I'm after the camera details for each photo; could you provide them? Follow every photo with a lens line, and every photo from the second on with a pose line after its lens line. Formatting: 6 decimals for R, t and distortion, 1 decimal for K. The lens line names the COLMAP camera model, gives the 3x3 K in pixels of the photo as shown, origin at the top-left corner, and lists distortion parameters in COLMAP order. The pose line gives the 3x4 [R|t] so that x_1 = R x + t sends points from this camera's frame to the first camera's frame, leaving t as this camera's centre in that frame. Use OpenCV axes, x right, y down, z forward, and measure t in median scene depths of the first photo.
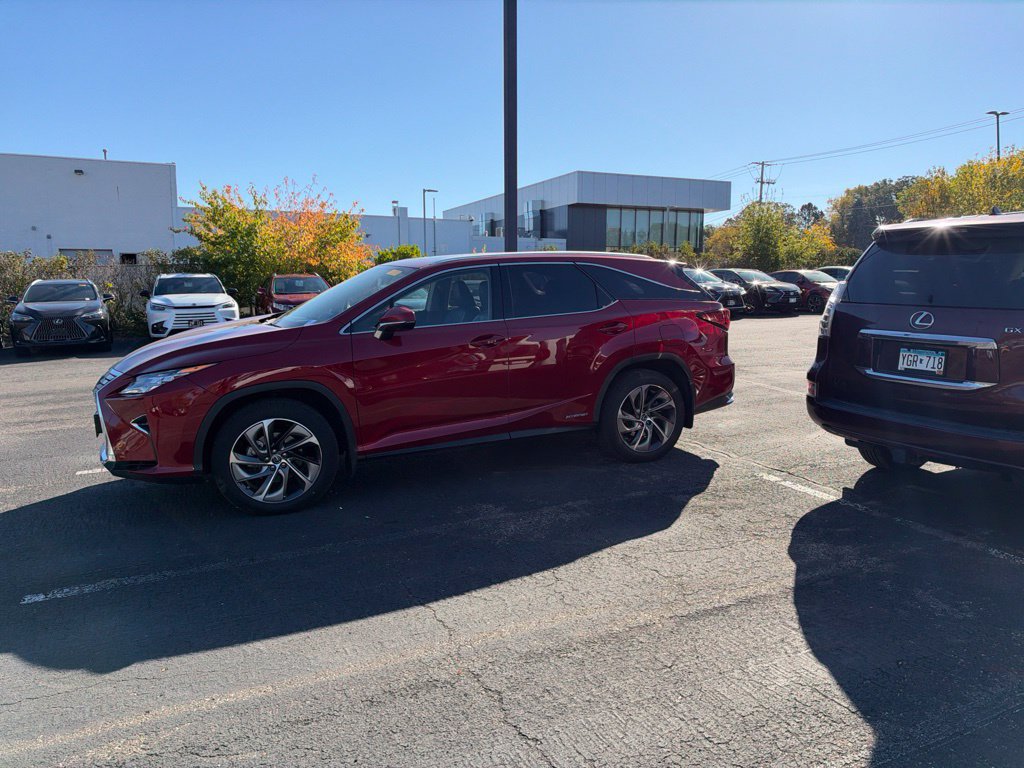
lens RADIAL K [[738.4, 0, 518.9], [0, 738.4, 379.5], [0, 0, 1]] dist [0.069052, -0.142035]
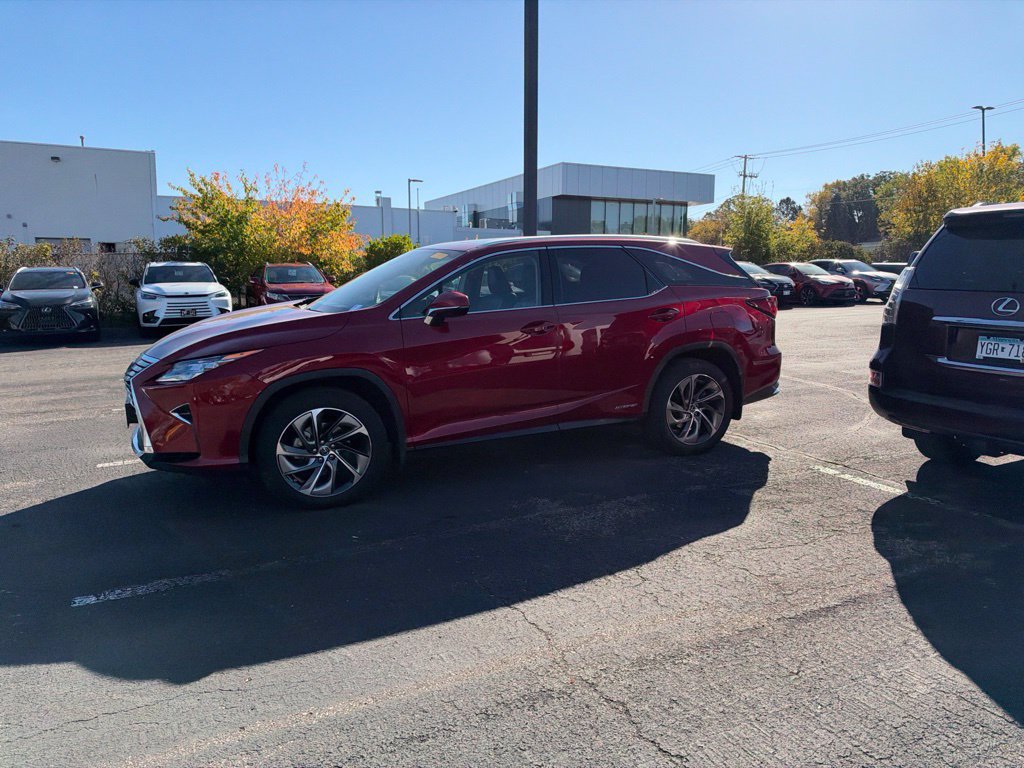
lens RADIAL K [[737.7, 0, 512.0], [0, 737.7, 384.0], [0, 0, 1]] dist [0.064329, -0.130145]
pose [[0.999769, 0.002572, 0.021330, -0.091755], [-0.002904, 0.999875, 0.015518, 0.005597], [-0.021288, -0.015577, 0.999652, 0.044256]]
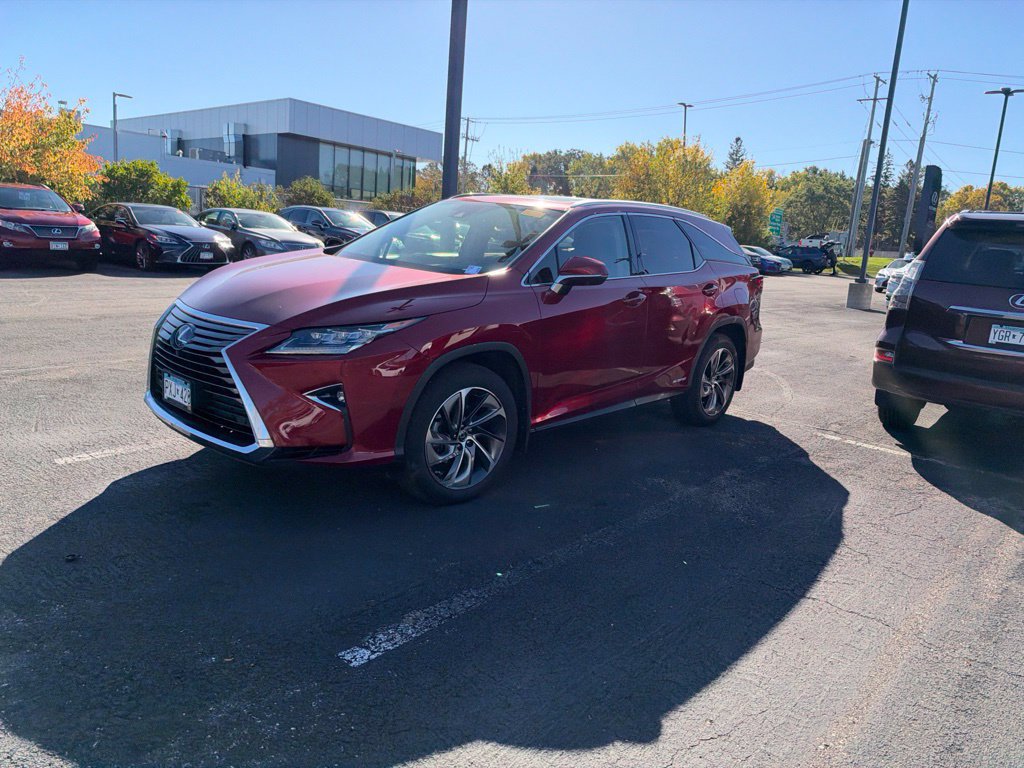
lens RADIAL K [[734.9, 0, 518.9], [0, 734.9, 384.0], [0, 0, 1]] dist [0.088108, -0.148705]
pose [[0.907844, -0.003256, 0.419295, -0.523856], [-0.029211, 0.997049, 0.070989, -0.008307], [-0.418289, -0.076695, 0.905070, 0.211603]]
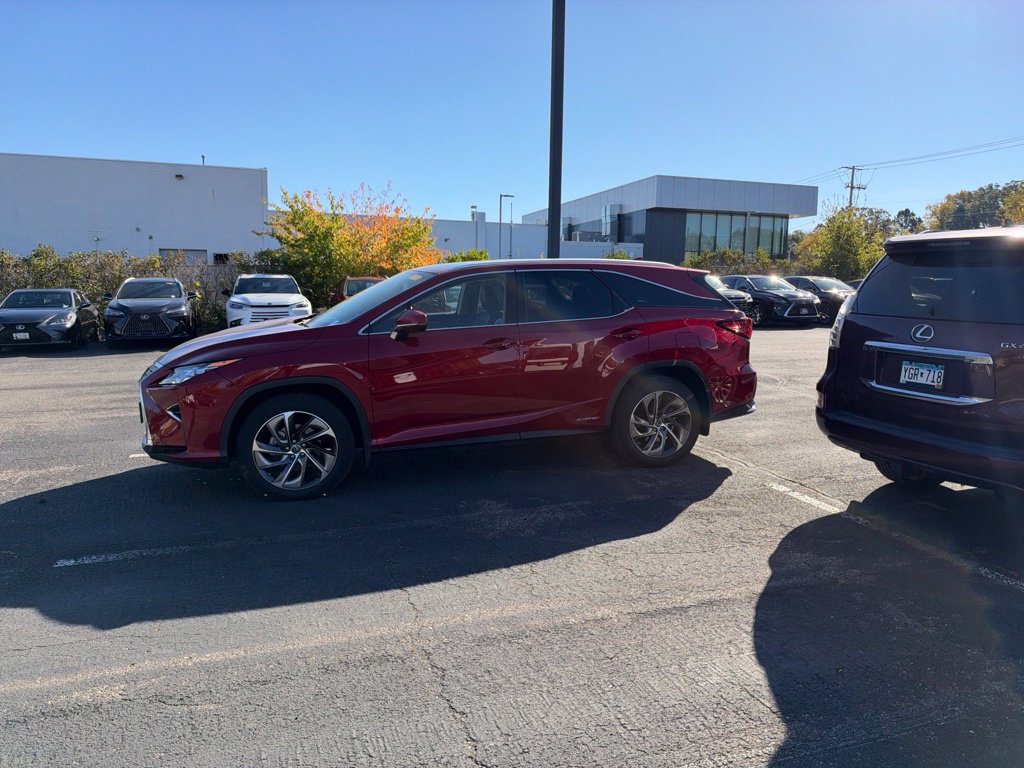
lens RADIAL K [[738.4, 0, 518.9], [0, 738.4, 379.5], [0, 0, 1]] dist [0.069052, -0.142035]
pose [[0.993953, 0.028840, -0.105954, 0.091164], [-0.029381, 0.999562, -0.003551, 0.000648], [0.105805, 0.006643, 0.994365, -0.030623]]
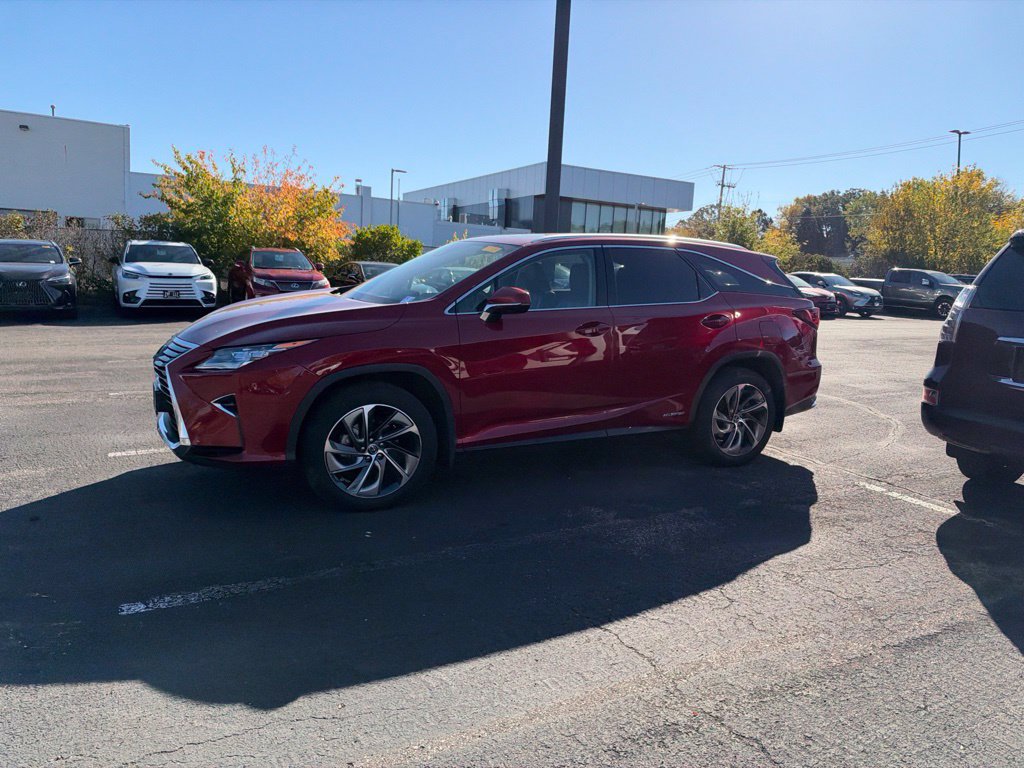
lens RADIAL K [[738.4, 0, 518.9], [0, 738.4, 379.5], [0, 0, 1]] dist [0.069052, -0.142035]
pose [[0.996150, 0.045076, 0.075187, -0.190351], [-0.046061, 0.998873, 0.011413, 0.003800], [-0.074588, -0.014832, 0.997104, 0.085140]]
